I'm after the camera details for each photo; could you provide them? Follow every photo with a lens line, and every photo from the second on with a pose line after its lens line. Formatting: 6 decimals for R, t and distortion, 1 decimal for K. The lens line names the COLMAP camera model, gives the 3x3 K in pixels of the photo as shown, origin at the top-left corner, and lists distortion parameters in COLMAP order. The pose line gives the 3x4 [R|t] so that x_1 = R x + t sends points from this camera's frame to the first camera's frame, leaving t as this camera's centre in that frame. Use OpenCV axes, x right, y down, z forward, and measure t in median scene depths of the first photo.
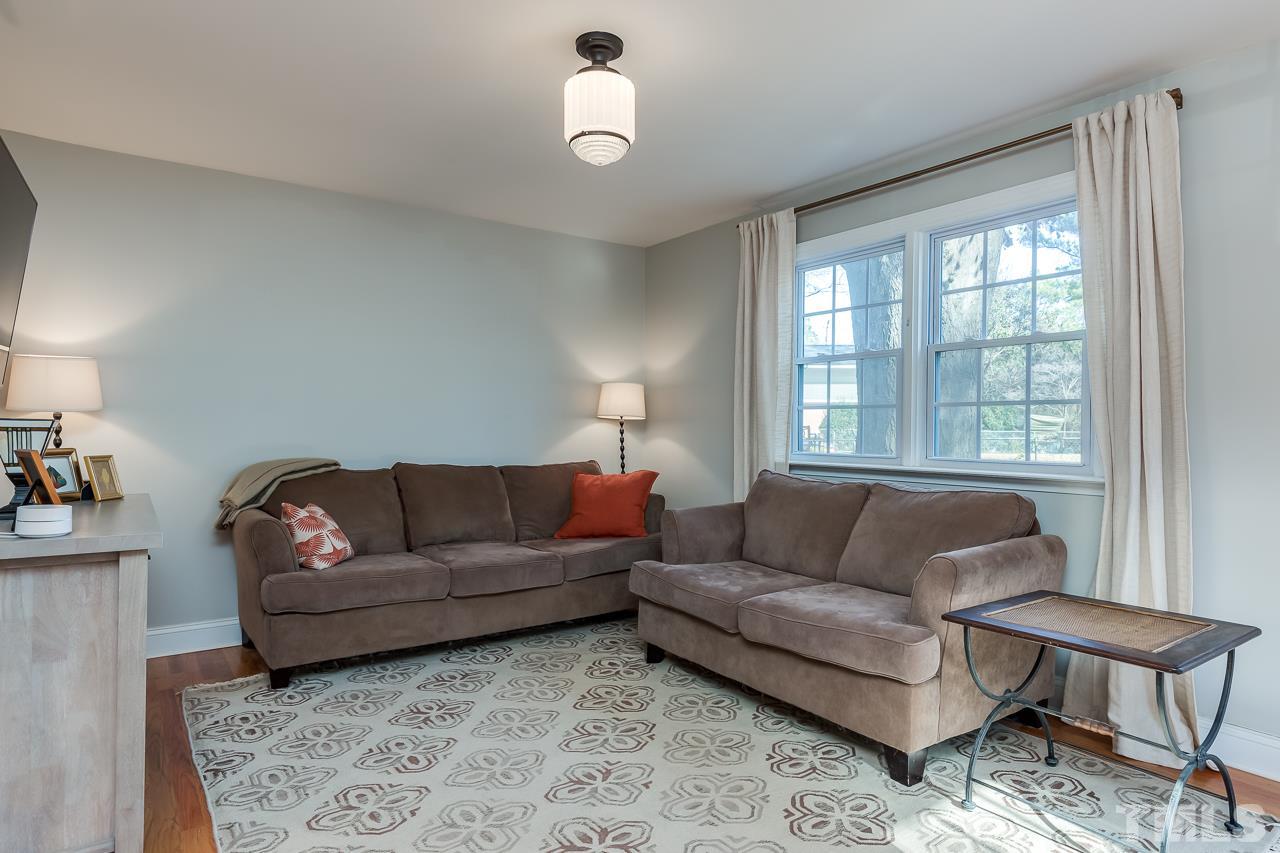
lens RADIAL K [[726.7, 0, 638.6], [0, 726.7, 431.8], [0, 0, 1]] dist [0.000457, -0.000714]
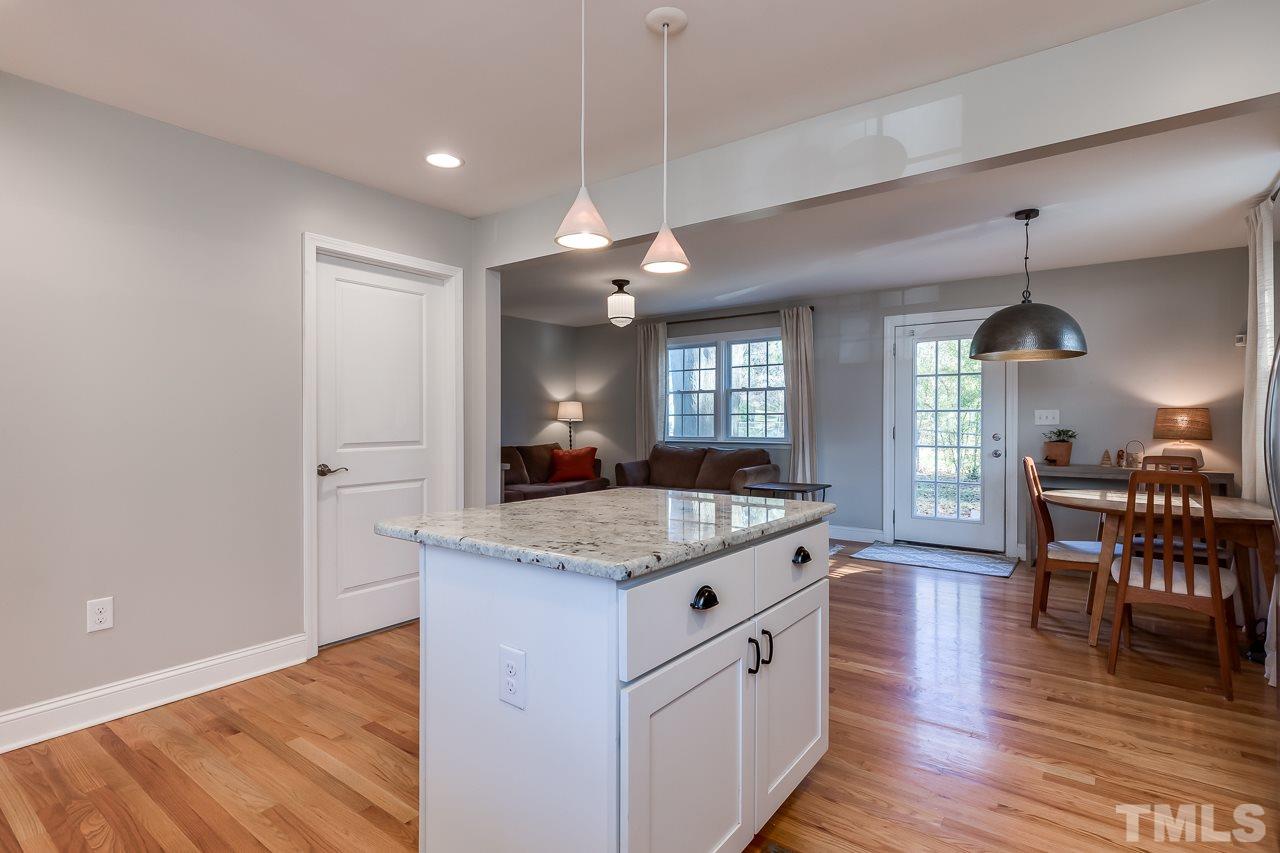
lens RADIAL K [[632.5, 0, 640.0], [0, 632.5, 426.5], [0, 0, 1]] dist [0.002068, 0.000314]
pose [[0.952585, -0.012454, 0.304016, -0.556569], [0.011412, 0.999921, 0.005204, -0.014201], [-0.304057, -0.001488, 0.952653, -0.974047]]
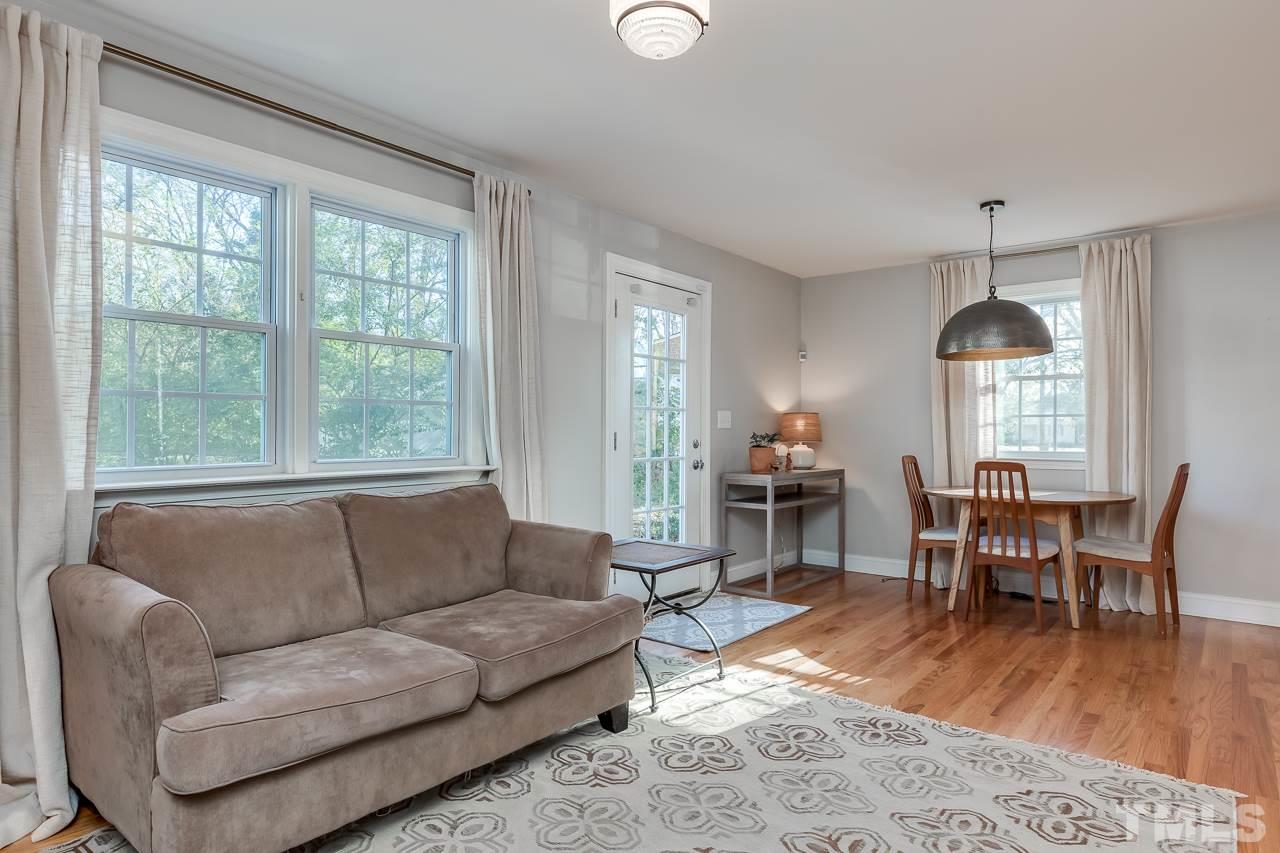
lens RADIAL K [[734.0, 0, 640.0], [0, 734.0, 426.5], [0, 0, 1]] dist [0.003375, 0.000287]
pose [[-0.271693, -0.005759, 0.962367, -0.592604], [-0.000894, 0.999983, 0.005732, -0.011215], [-0.962384, 0.000697, -0.271693, 0.976700]]
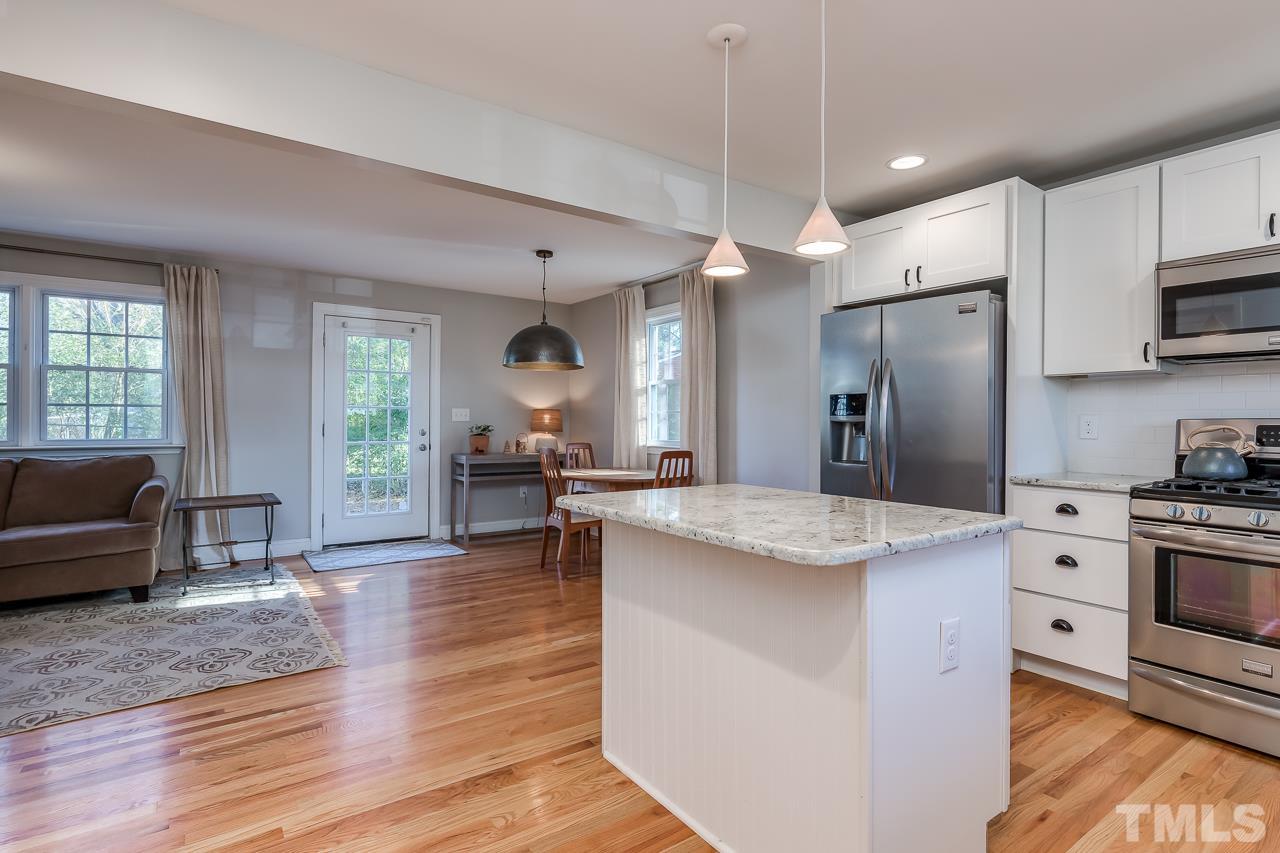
lens RADIAL K [[636.4, 0, 647.5], [0, 636.4, 418.0], [0, 0, 1]] dist [0.000019, -0.000266]
pose [[0.002448, -0.007270, 0.999971, -1.021847], [-0.001022, 0.999973, 0.007272, -0.022784], [-0.999996, -0.001040, 0.002441, -0.281464]]
